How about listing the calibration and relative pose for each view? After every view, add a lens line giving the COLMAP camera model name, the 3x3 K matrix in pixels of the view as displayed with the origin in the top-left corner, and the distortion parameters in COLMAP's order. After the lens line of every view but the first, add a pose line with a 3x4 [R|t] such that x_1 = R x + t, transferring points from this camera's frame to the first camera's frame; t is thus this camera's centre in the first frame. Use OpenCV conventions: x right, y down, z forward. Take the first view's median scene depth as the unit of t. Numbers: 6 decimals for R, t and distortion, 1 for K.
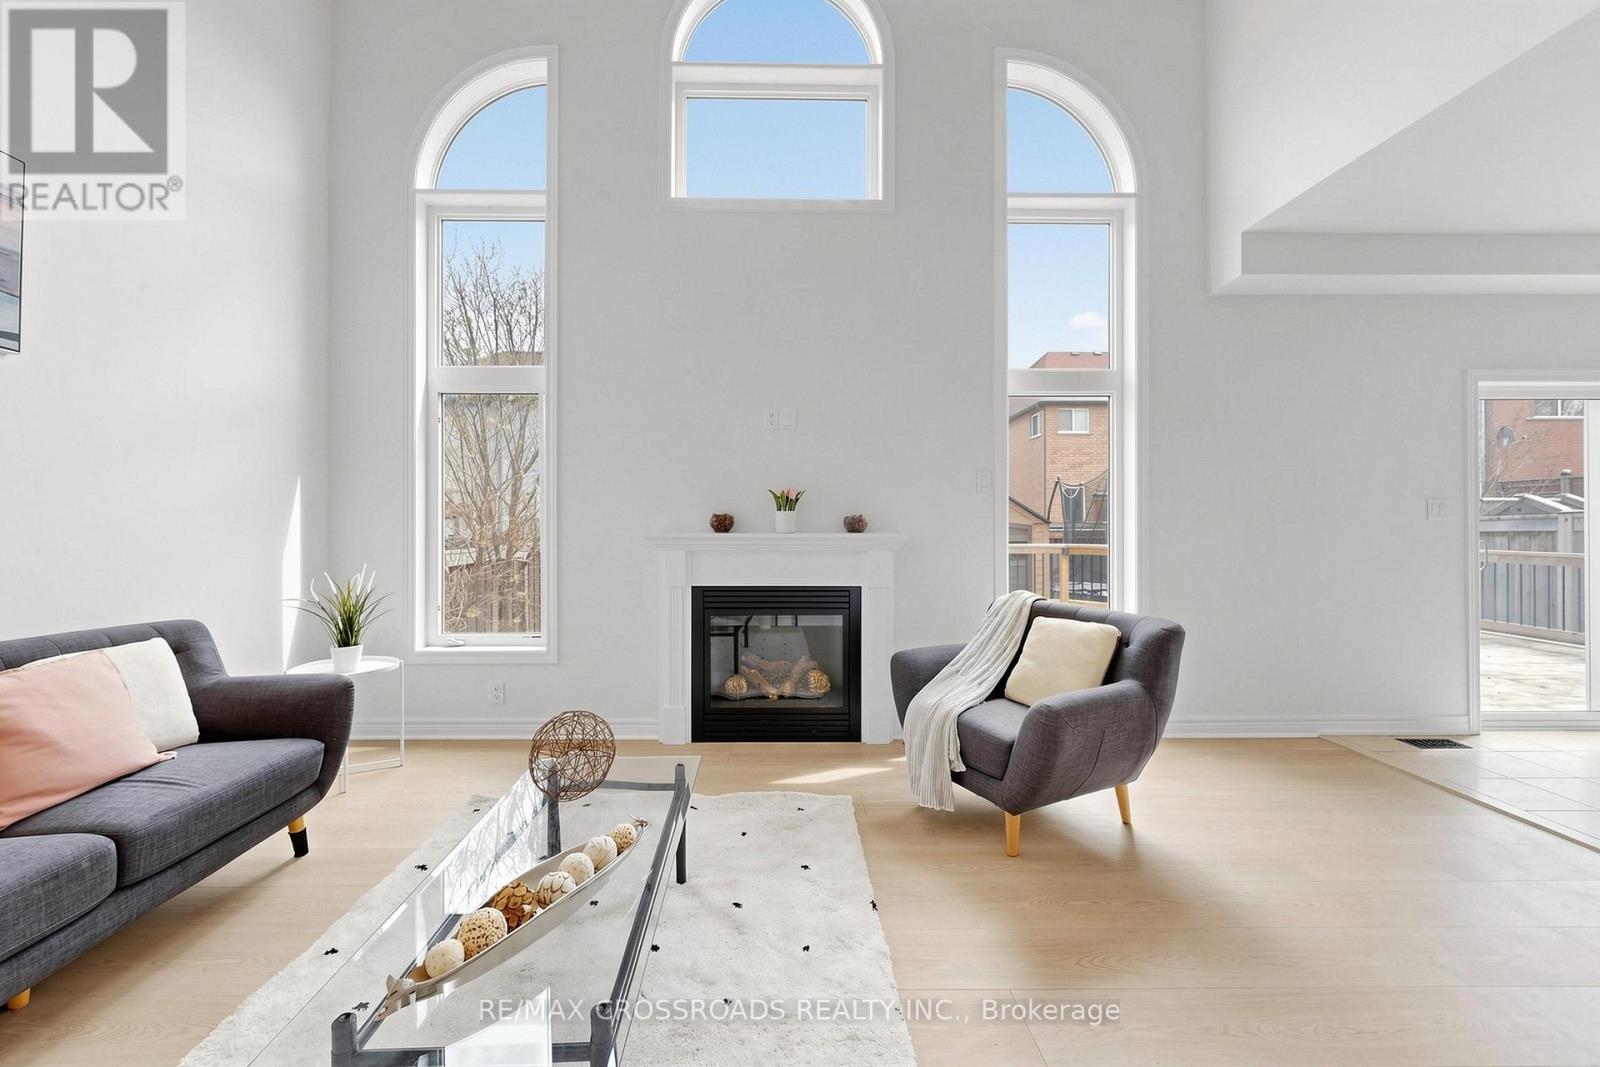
lens RADIAL K [[636.3, 0, 793.9], [0, 636.3, 526.5], [0, 0, 1]] dist [-0.001173, 0.000300]
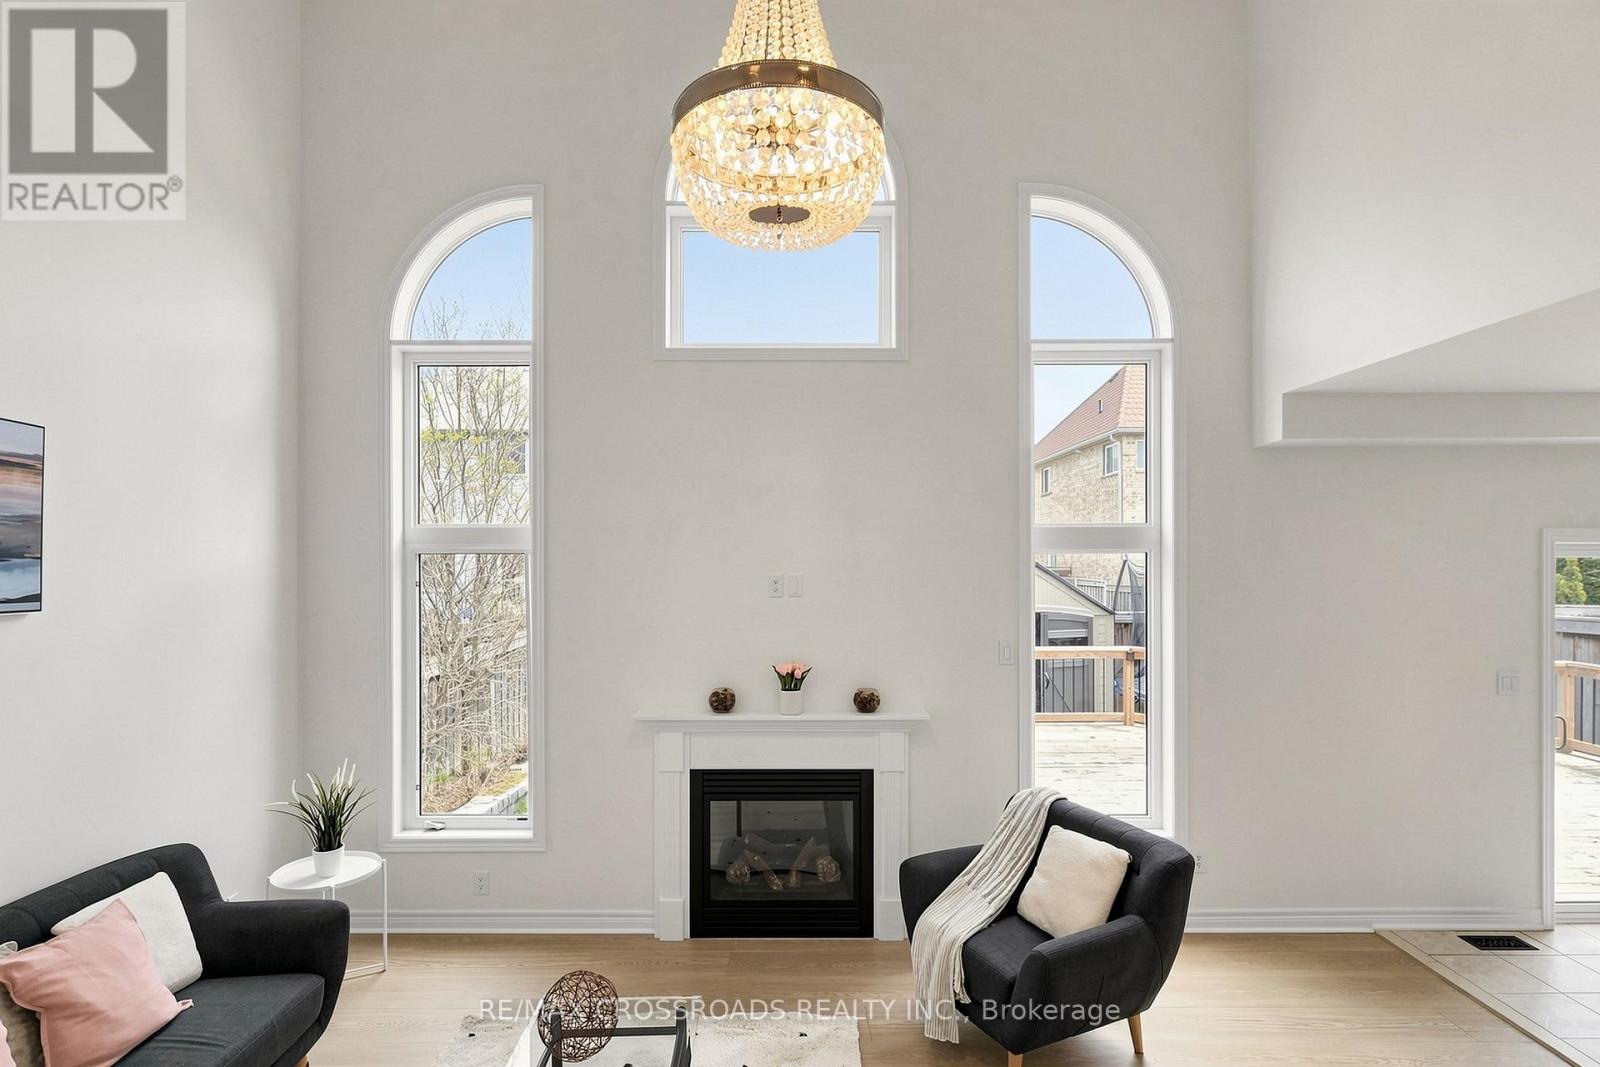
lens RADIAL K [[812.6, 0, 805.3], [0, 812.6, 554.3], [0, 0, 1]] dist [0.000477, -0.000154]
pose [[0.999927, -0.001676, -0.011956, 0.023812], [0.001690, 0.999998, 0.001166, -0.235376], [0.011954, -0.001186, 0.999928, -0.194001]]
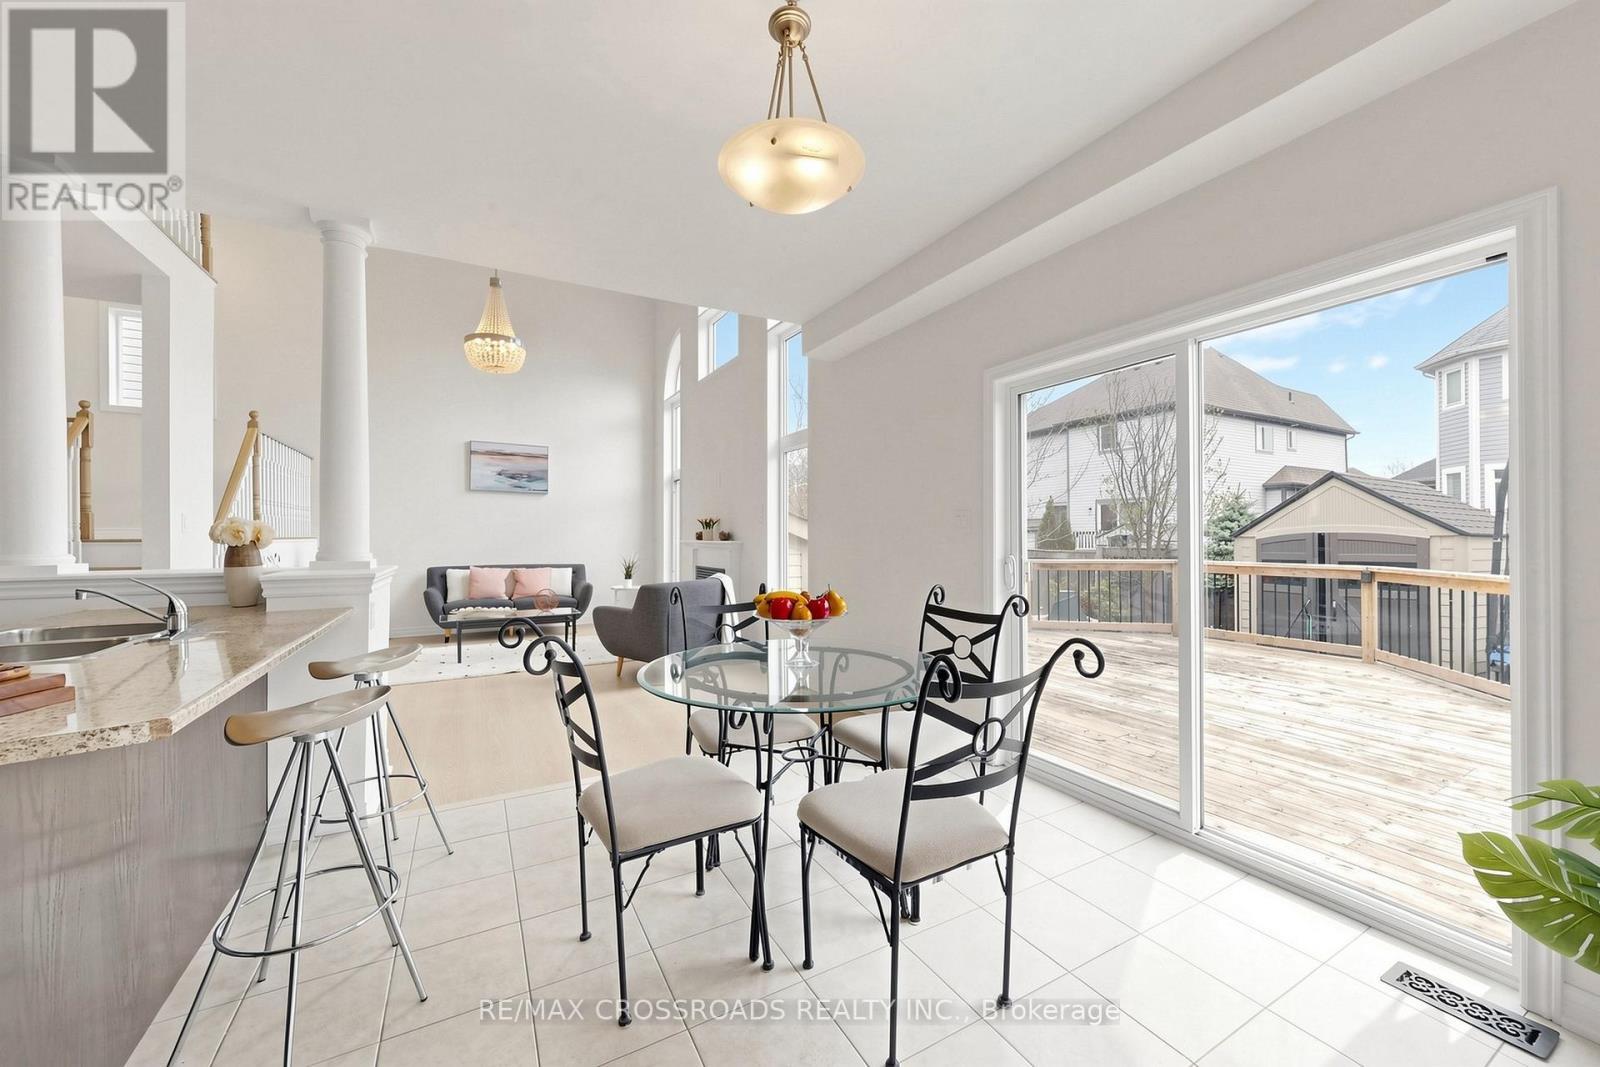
lens RADIAL K [[600.4, 0, 800.0], [0, 600.4, 533.5], [0, 0, 1]] dist [-0.000457, 0.000026]
pose [[0.467691, 0.000550, -0.883892, 1.885351], [-0.003019, 0.999995, -0.000976, -0.014421], [0.883887, 0.003125, 0.467690, 0.405084]]
